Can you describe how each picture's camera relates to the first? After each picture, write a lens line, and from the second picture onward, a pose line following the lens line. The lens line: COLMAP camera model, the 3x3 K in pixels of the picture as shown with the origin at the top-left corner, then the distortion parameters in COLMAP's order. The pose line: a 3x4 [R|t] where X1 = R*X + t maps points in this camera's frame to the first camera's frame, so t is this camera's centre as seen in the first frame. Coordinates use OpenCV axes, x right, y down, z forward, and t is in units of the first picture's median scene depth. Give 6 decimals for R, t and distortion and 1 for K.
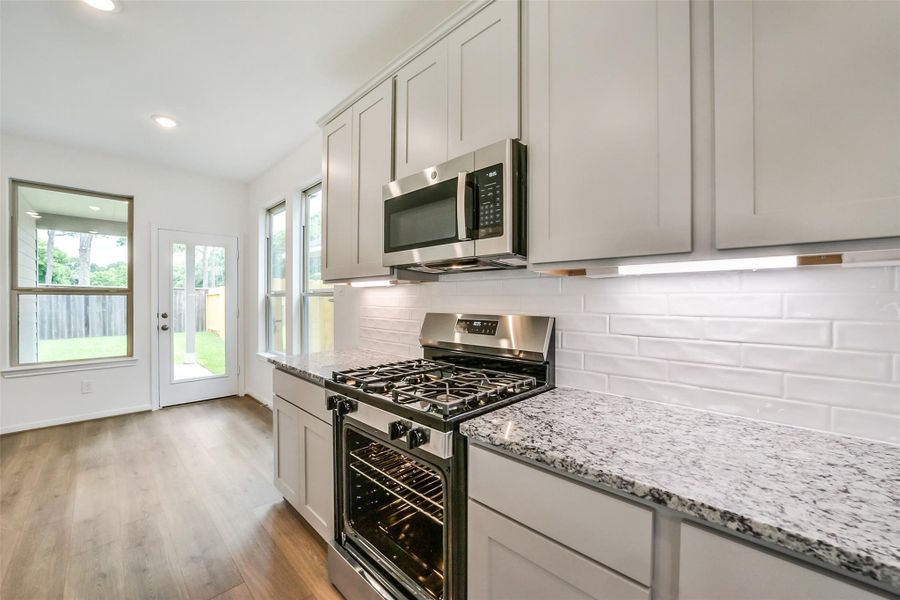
lens RADIAL K [[354.3, 0, 452.6], [0, 354.3, 301.6], [0, 0, 1]] dist [-0.035567, 0.009455]
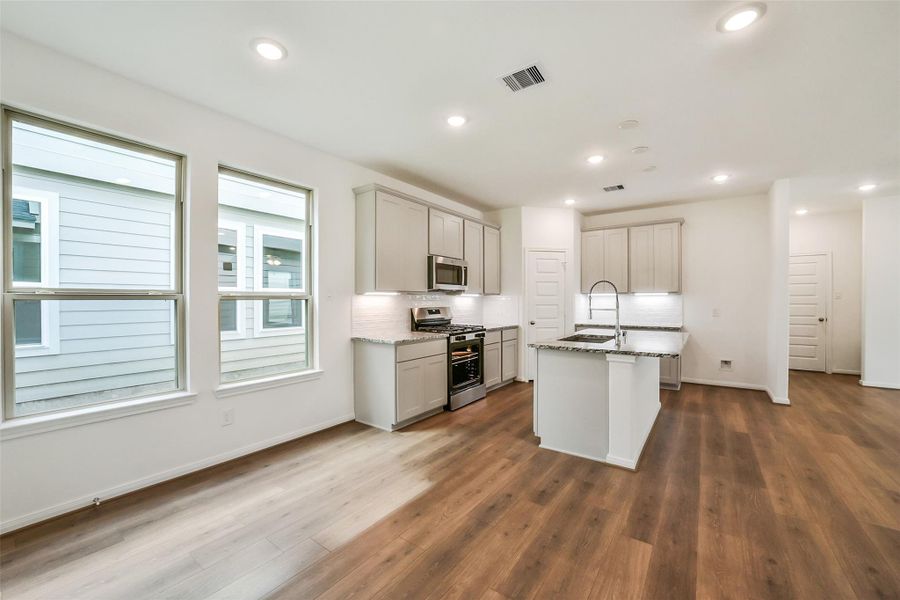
lens RADIAL K [[354.3, 0, 452.6], [0, 354.3, 301.6], [0, 0, 1]] dist [-0.035567, 0.009455]
pose [[-0.149218, -0.006630, 0.988782, -2.248612], [0.005455, 0.999957, 0.007528, -0.023927], [-0.988789, 0.006517, -0.149175, 1.057091]]
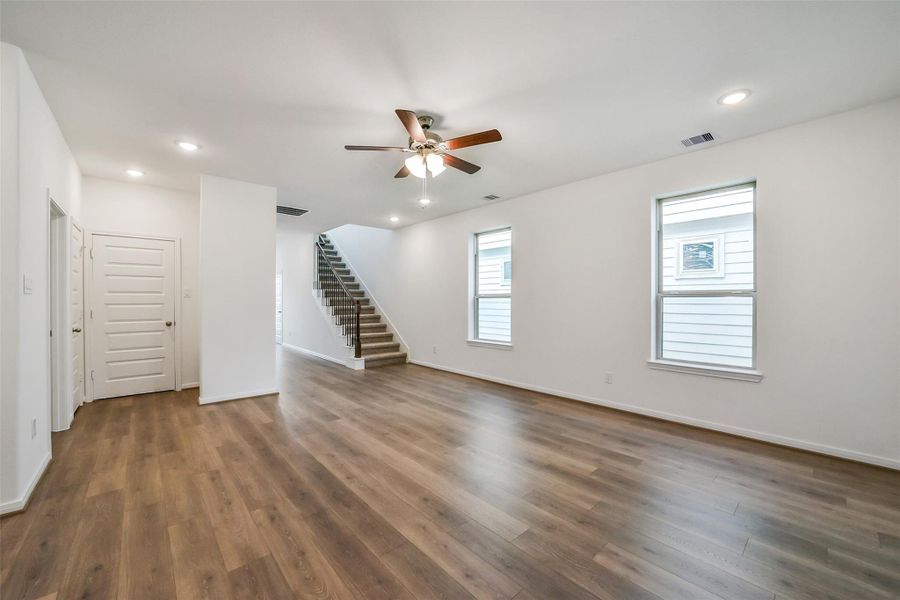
lens RADIAL K [[354.3, 0, 452.6], [0, 354.3, 301.6], [0, 0, 1]] dist [-0.035567, 0.009455]
pose [[-0.998070, -0.004504, 0.061940, -1.836162], [-0.003989, 0.999956, 0.008437, -0.005107], [-0.061976, 0.008173, -0.998044, -0.317049]]
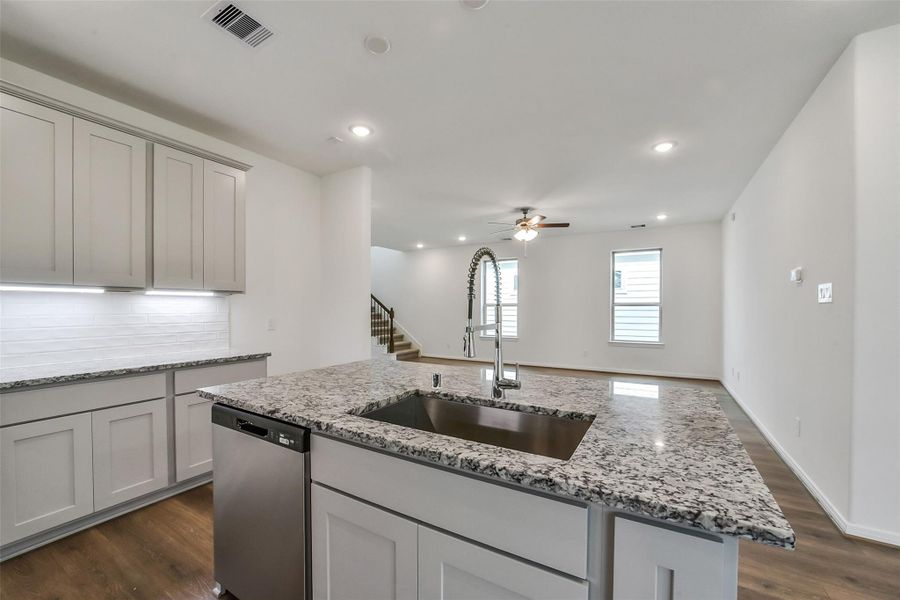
lens RADIAL K [[357.7, 0, 451.5], [0, 357.7, 310.2], [0, 0, 1]] dist [-0.022949, 0.000214]
pose [[-0.970703, -0.000976, -0.240281, -0.470960], [-0.003582, 0.999939, 0.010405, -0.007203], [0.240256, 0.010961, -0.970648, 0.713234]]
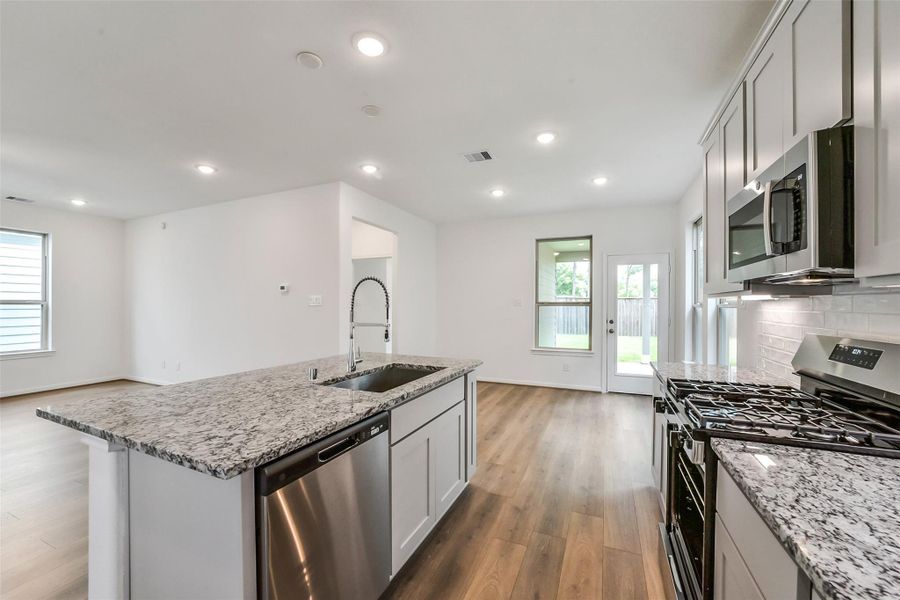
lens RADIAL K [[355.5, 0, 452.1], [0, 355.5, 306.1], [0, 0, 1]] dist [-0.021494, 0.000456]
pose [[0.358127, 0.001221, -0.933672, 0.377054], [-0.007310, 0.999972, -0.001496, -0.023652], [0.933644, 0.007361, 0.358126, -0.060286]]
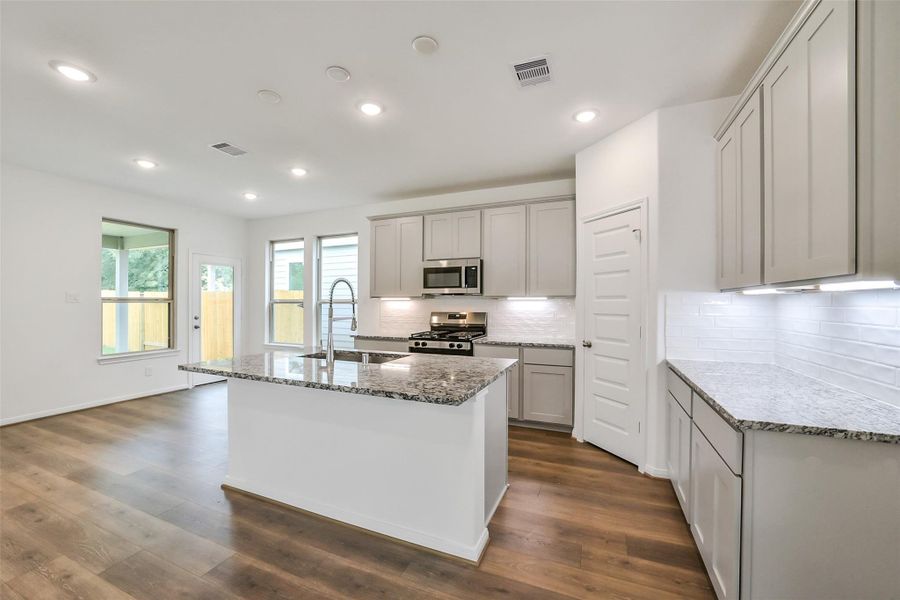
lens RADIAL K [[351.8, 0, 452.3], [0, 351.8, 300.1], [0, 0, 1]] dist [-0.034272, 0.008107]
pose [[0.928541, 0.000923, 0.371228, -0.791908], [0.003435, 0.999933, -0.011078, -0.019930], [-0.371214, 0.011562, 0.928476, -1.208986]]
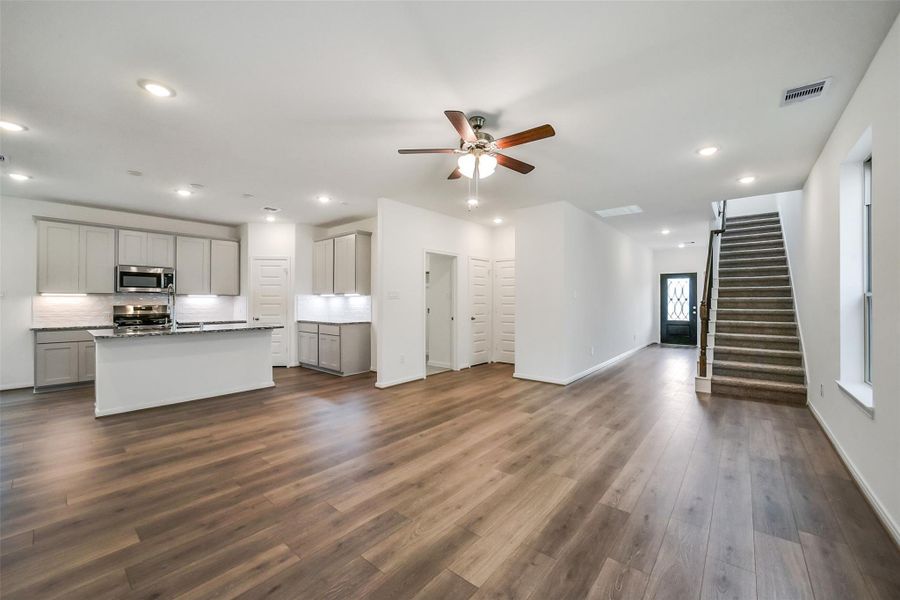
lens RADIAL K [[354.3, 0, 452.6], [0, 354.3, 301.6], [0, 0, 1]] dist [-0.035567, 0.009455]
pose [[-0.078573, -0.002525, 0.996905, -3.045704], [0.003562, 0.999990, 0.002814, -0.000322], [-0.996902, 0.003772, -0.078563, -1.536759]]
